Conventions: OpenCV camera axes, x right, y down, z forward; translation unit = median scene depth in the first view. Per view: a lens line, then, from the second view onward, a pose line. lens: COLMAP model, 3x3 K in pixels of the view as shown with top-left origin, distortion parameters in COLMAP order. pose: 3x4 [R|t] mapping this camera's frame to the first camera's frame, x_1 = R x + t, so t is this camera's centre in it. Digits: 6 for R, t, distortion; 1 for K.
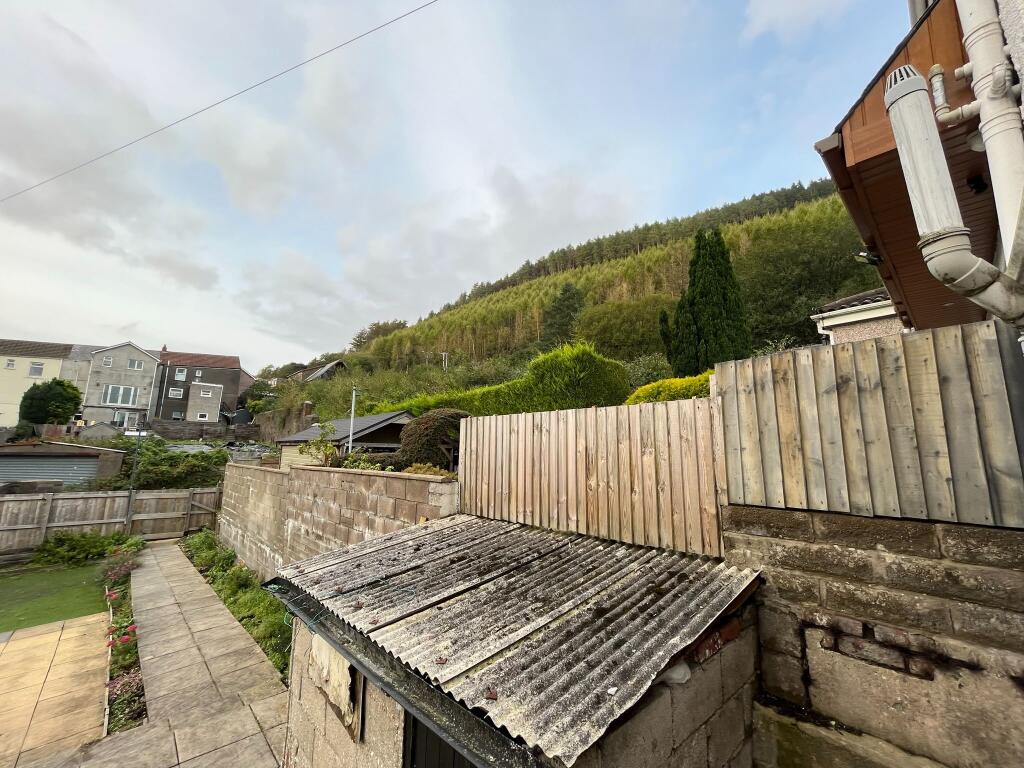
lens RADIAL K [[412.2, 0, 513.3], [0, 412.2, 382.9], [0, 0, 1]] dist [-0.003553, 0.000045]
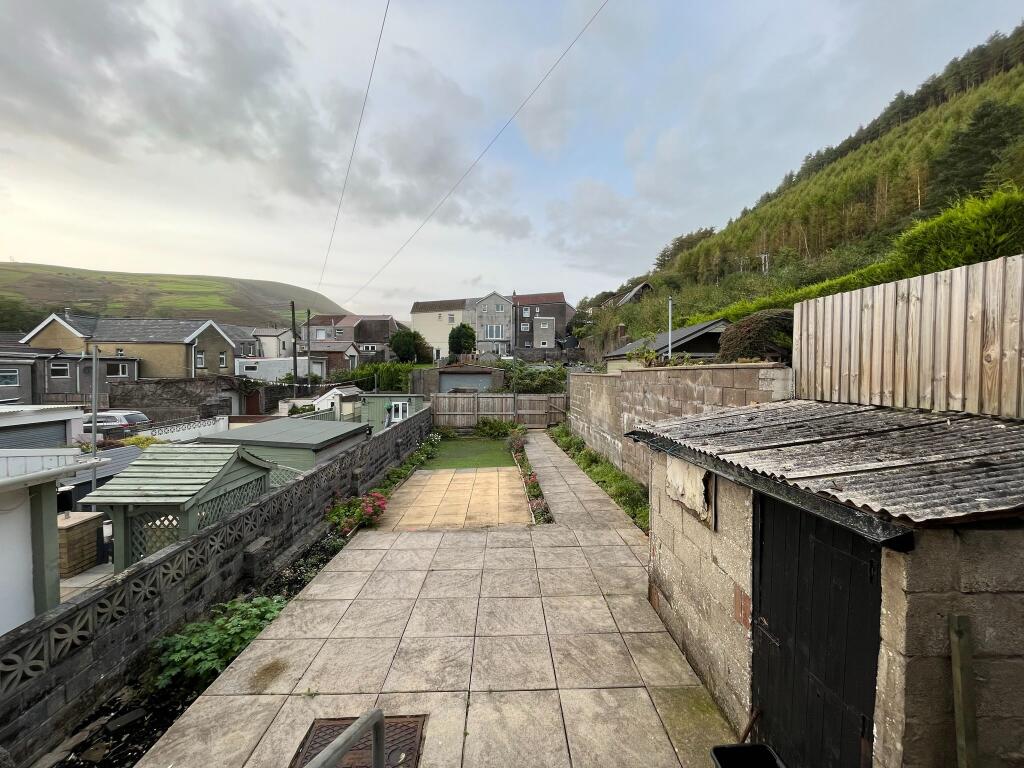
lens RADIAL K [[412.2, 0, 513.3], [0, 412.2, 382.9], [0, 0, 1]] dist [-0.003553, 0.000045]
pose [[0.754822, 0.006992, -0.655892, 0.002558], [0.117077, 0.982449, 0.145210, 0.018649], [0.645396, -0.186398, 0.740756, -0.055867]]
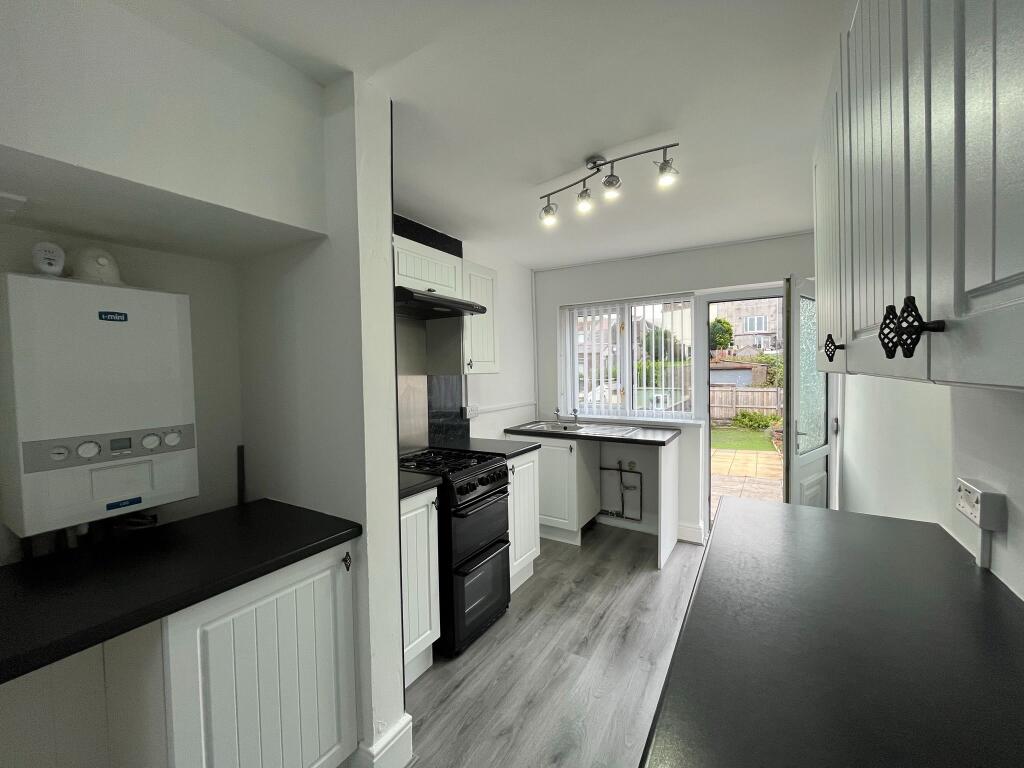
lens RADIAL K [[412.2, 0, 513.3], [0, 412.2, 382.9], [0, 0, 1]] dist [-0.003553, 0.000045]
pose [[0.272736, 0.009436, -0.962043, 0.214866], [0.179204, 0.981954, 0.060435, -0.008039], [0.945252, -0.188885, 0.266123, -0.267776]]
